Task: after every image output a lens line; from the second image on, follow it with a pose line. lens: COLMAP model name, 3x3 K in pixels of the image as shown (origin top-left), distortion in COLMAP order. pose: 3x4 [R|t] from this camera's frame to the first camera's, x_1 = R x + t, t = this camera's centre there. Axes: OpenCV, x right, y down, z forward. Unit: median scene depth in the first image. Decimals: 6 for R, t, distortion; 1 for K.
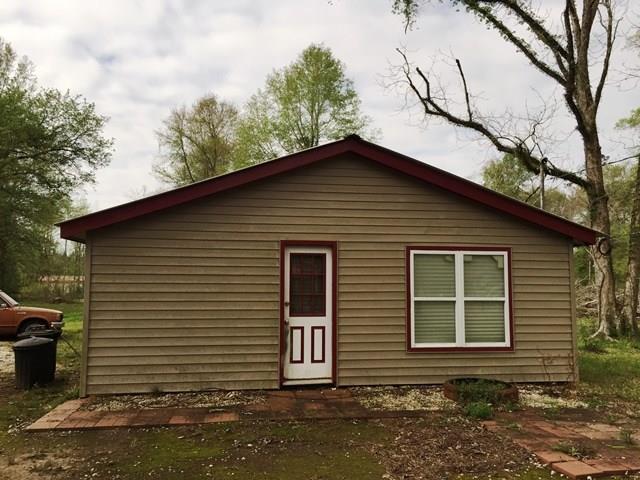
lens RADIAL K [[553.0, 0, 321.9], [0, 553.0, 241.6], [0, 0, 1]] dist [0.075110, -0.103285]
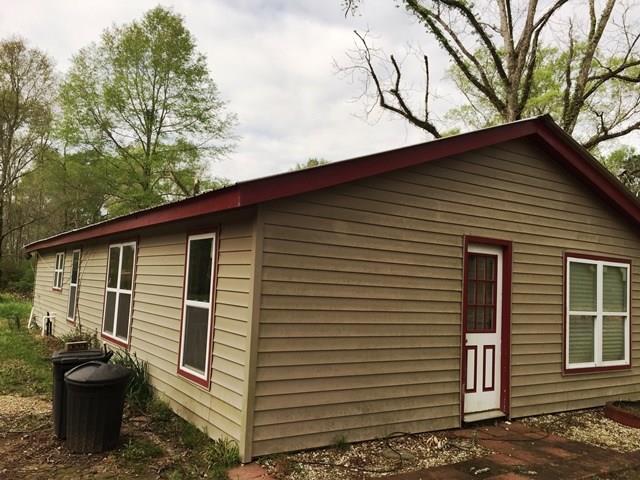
lens RADIAL K [[553.0, 0, 321.5], [0, 553.0, 241.0], [0, 0, 1]] dist [0.075110, -0.103285]
pose [[0.910622, 0.070853, 0.407121, -0.554981], [-0.074263, 0.997211, -0.007442, 0.025580], [-0.406513, -0.023457, 0.913344, 0.355138]]
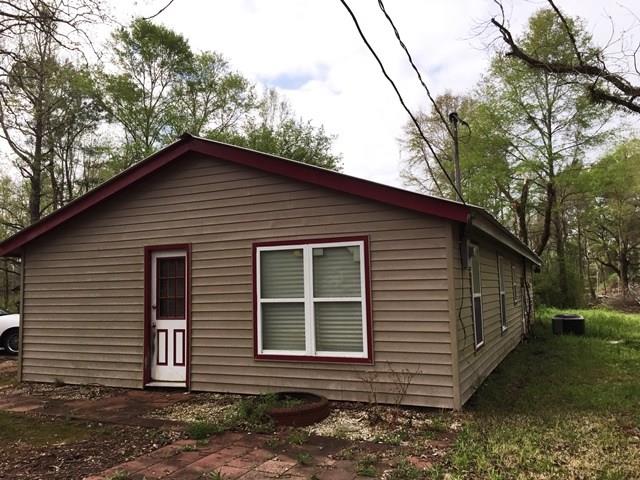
lens RADIAL K [[553.0, 0, 317.5], [0, 553.0, 238.2], [0, 0, 1]] dist [0.075110, -0.103285]
pose [[0.823323, -0.073241, -0.562828, 0.759091], [0.069471, 0.997187, -0.028140, 0.033337], [0.563306, -0.015932, 0.826095, 0.304694]]
